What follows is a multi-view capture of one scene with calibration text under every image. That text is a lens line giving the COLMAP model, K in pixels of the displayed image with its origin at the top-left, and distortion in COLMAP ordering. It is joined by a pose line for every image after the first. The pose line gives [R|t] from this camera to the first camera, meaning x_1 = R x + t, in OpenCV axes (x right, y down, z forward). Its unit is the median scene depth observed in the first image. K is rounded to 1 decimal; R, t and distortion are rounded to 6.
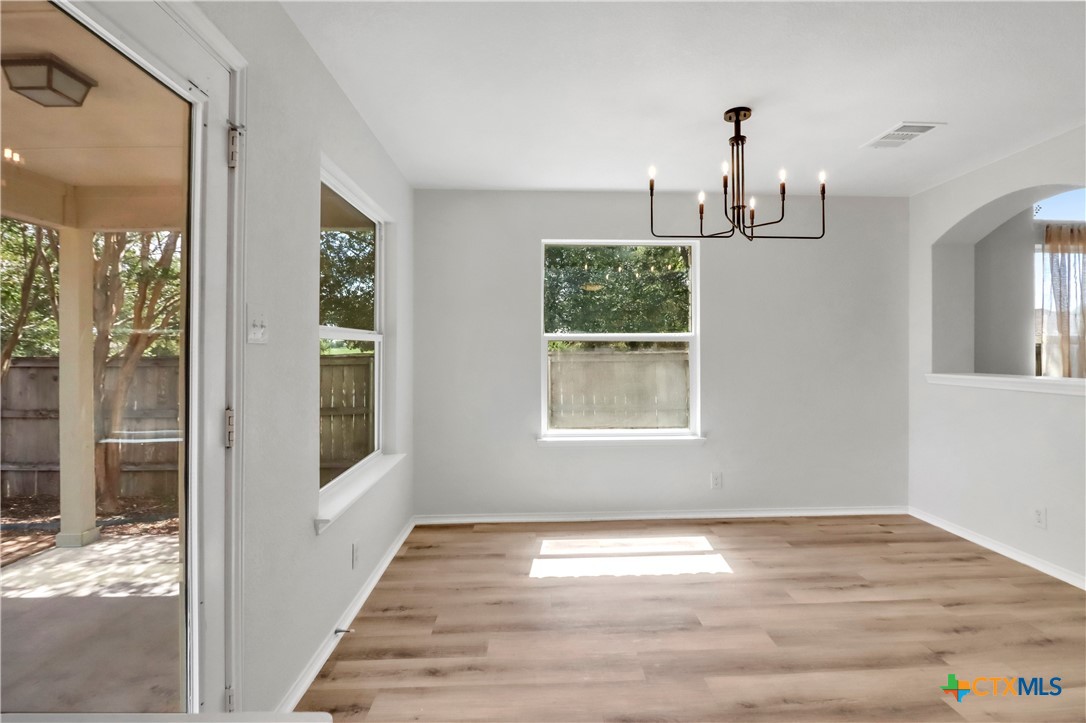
lens RADIAL K [[520.7, 0, 549.9], [0, 520.7, 355.0], [0, 0, 1]] dist [-0.012024, -0.004267]
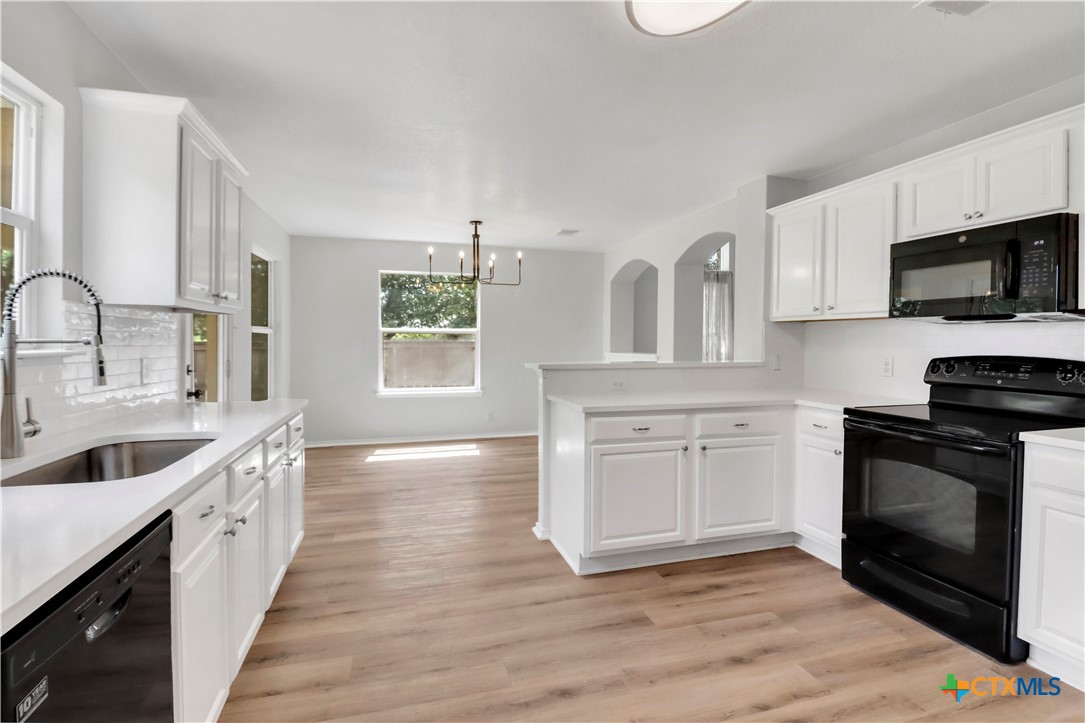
lens RADIAL K [[520.2, 0, 589.6], [0, 520.2, 341.5], [0, 0, 1]] dist [-0.012024, -0.004267]
pose [[0.951010, 0.004148, 0.309132, 0.107549], [-0.003844, 0.999991, -0.001594, -0.000338], [-0.309136, 0.000328, 0.951018, -0.724455]]
